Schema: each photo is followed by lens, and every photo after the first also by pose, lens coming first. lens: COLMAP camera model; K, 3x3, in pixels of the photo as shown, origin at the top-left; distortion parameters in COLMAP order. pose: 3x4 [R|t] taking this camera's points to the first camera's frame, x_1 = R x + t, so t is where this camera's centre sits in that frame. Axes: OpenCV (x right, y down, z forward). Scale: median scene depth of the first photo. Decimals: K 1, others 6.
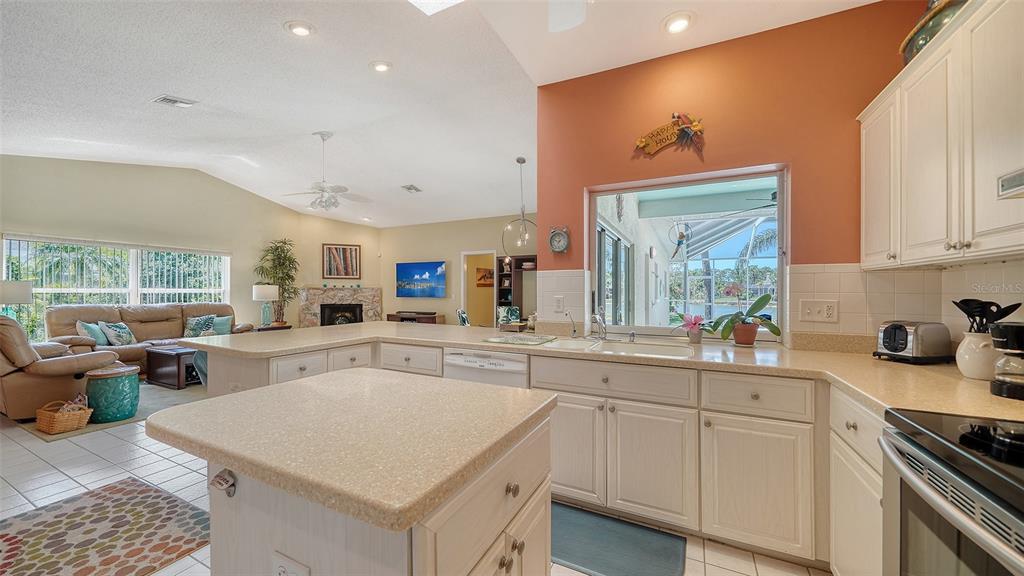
lens RADIAL K [[363.1, 0, 507.9], [0, 363.1, 290.7], [0, 0, 1]] dist [-0.002130, -0.000053]
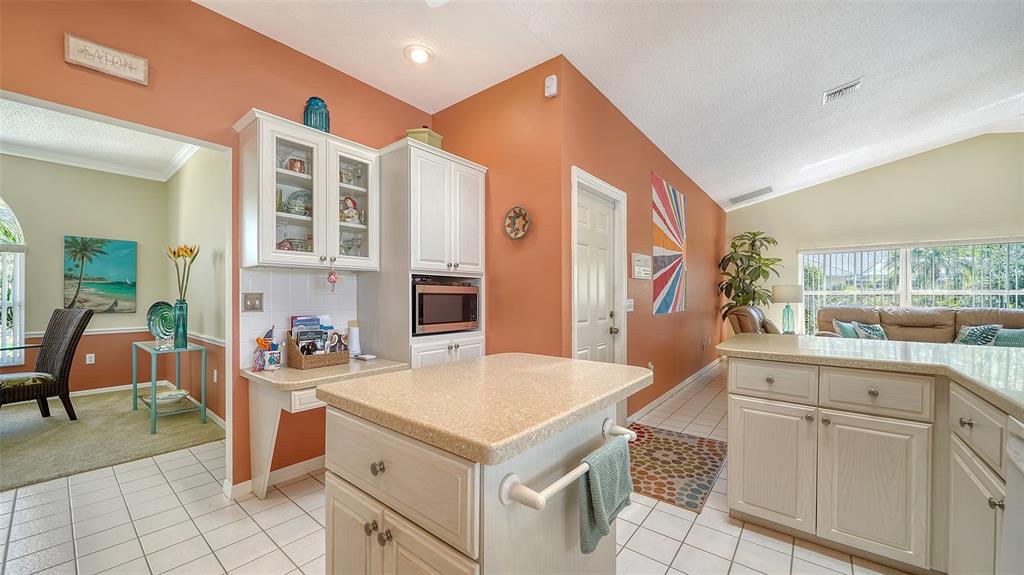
lens RADIAL K [[378.1, 0, 516.4], [0, 378.1, 296.8], [0, 0, 1]] dist [-0.002546, -0.000111]
pose [[-0.197483, 0.001026, -0.980306, 0.123785], [0.000098, 0.999999, 0.001027, 0.009377], [0.980306, 0.000106, -0.197483, 0.204195]]
